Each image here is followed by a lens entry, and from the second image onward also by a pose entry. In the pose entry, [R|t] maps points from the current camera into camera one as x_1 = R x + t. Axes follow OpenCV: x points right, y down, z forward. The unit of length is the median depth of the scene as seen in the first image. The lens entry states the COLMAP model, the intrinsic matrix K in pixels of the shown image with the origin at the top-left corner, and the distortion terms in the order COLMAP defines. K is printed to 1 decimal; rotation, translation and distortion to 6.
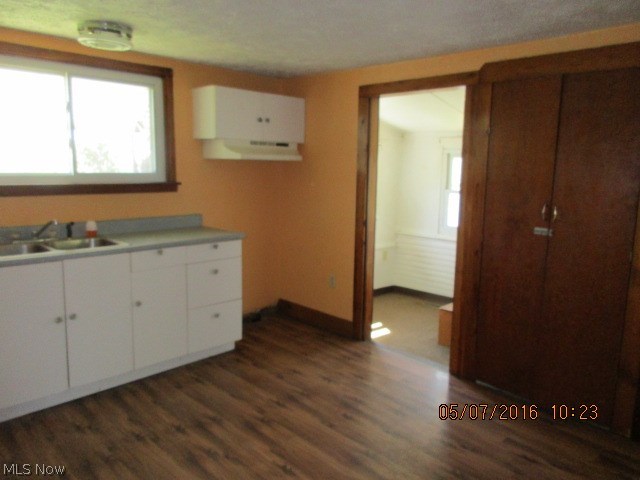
lens RADIAL K [[473.8, 0, 319.7], [0, 473.8, 230.4], [0, 0, 1]] dist [-0.003581, -0.002097]
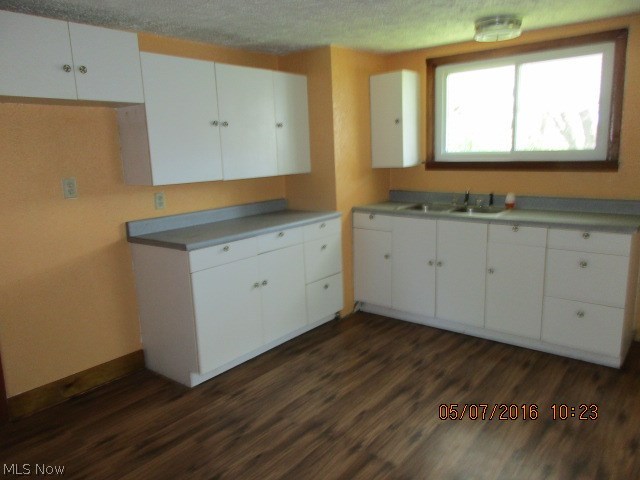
lens RADIAL K [[471.5, 0, 320.0], [0, 471.5, 240.0], [0, 0, 1]] dist [-0.003868, -0.000876]
pose [[0.106532, 0.176341, -0.978547, 0.610157], [-0.101219, 0.980959, 0.165756, -0.055299], [0.989144, 0.081389, 0.122353, 0.442827]]
